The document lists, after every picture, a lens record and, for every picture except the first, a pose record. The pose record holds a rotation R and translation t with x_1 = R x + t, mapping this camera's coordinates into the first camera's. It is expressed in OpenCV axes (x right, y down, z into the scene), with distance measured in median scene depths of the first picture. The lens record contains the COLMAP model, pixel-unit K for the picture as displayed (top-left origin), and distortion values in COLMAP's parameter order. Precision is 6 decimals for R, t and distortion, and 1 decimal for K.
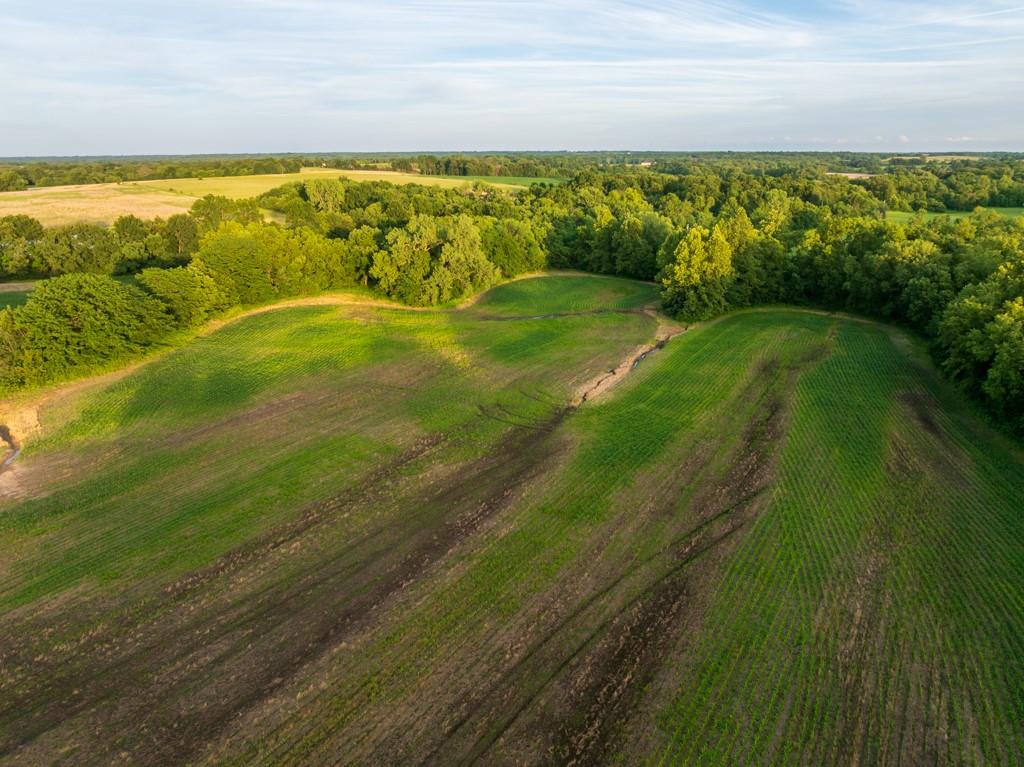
lens RADIAL K [[722.4, 0, 512.0], [0, 722.4, 383.5], [0, 0, 1]] dist [-0.040051, 0.009823]
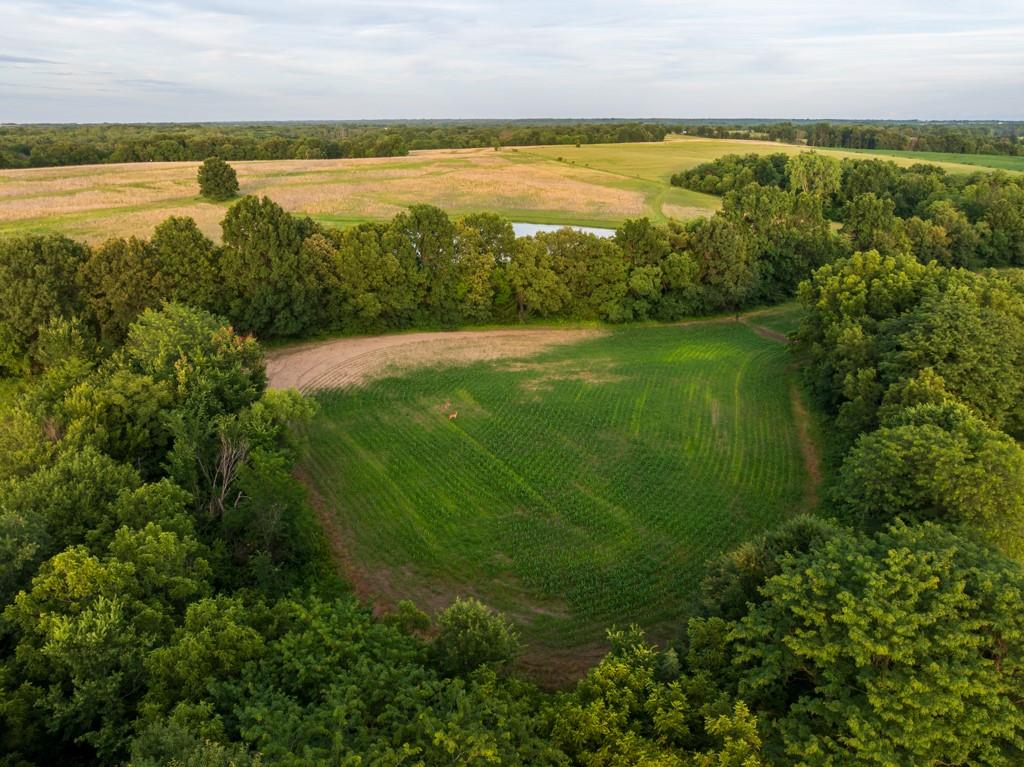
lens RADIAL K [[722.4, 0, 512.0], [0, 722.4, 383.5], [0, 0, 1]] dist [-0.040051, 0.009823]
pose [[0.915700, 0.138685, -0.377173, -0.102451], [-0.122712, 0.990233, 0.066184, -0.033318], [0.382668, -0.014321, 0.923775, 0.107635]]
